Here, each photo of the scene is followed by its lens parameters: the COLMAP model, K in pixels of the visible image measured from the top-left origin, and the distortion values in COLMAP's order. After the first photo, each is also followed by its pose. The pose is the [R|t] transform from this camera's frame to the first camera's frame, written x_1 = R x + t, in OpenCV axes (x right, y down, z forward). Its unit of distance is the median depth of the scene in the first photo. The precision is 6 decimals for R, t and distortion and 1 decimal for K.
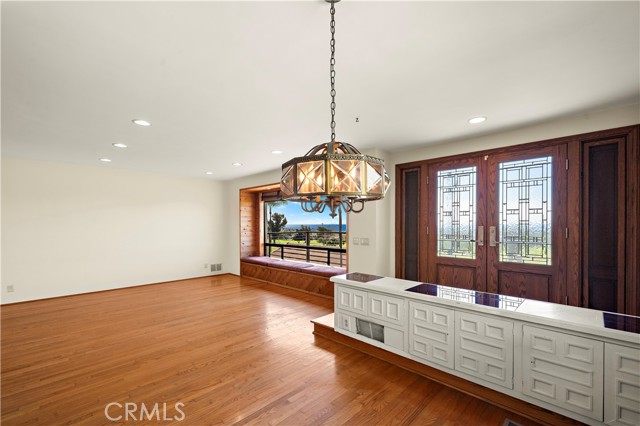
lens RADIAL K [[271.5, 0, 310.6], [0, 271.5, 224.3], [0, 0, 1]] dist [0.000837, 0.000033]
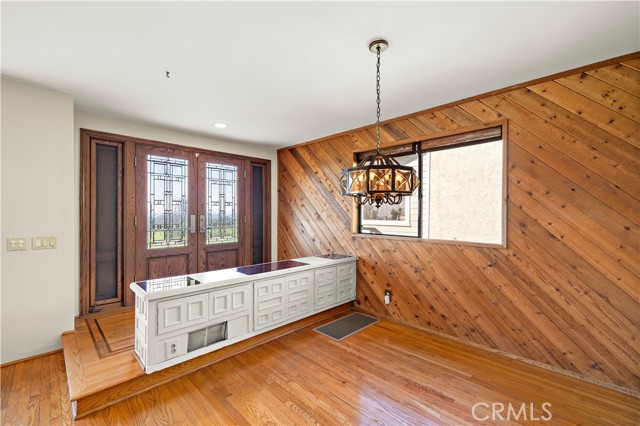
lens RADIAL K [[271.5, 0, 321.8], [0, 271.5, 212.7], [0, 0, 1]] dist [0.000837, 0.000033]
pose [[-0.011191, 0.003027, 0.999933, -0.490942], [0.001690, 0.999994, -0.003008, 0.000598], [-0.999936, 0.001656, -0.011197, 0.492443]]
